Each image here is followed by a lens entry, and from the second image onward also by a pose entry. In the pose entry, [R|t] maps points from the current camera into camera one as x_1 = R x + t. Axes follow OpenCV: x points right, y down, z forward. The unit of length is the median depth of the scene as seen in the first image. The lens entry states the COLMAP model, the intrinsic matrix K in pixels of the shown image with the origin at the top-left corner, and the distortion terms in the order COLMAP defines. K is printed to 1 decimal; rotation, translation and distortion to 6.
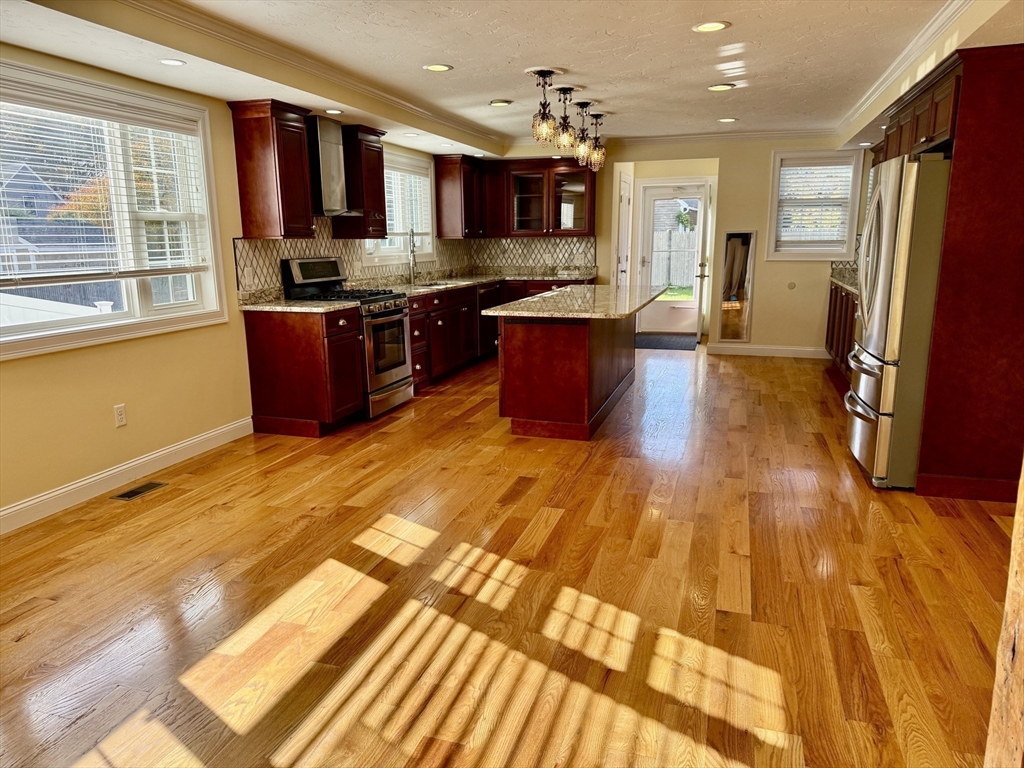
lens RADIAL K [[723.7, 0, 514.2], [0, 723.7, 393.0], [0, 0, 1]] dist [0.075742, -0.092028]
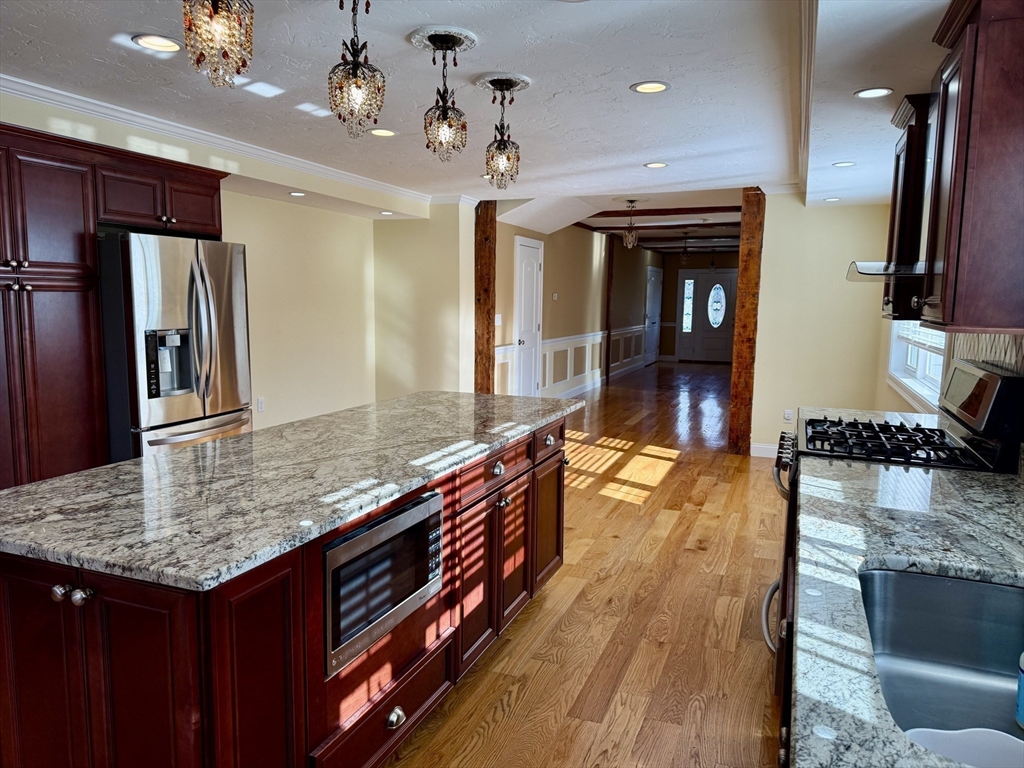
lens RADIAL K [[723.7, 0, 512.8], [0, 723.7, 380.7], [0, 0, 1]] dist [0.075742, -0.092028]
pose [[-0.997510, -0.006096, 0.070258, -0.013225], [0.016658, 0.947697, 0.318738, -0.286612], [-0.068526, 0.319115, -0.945235, 1.264712]]
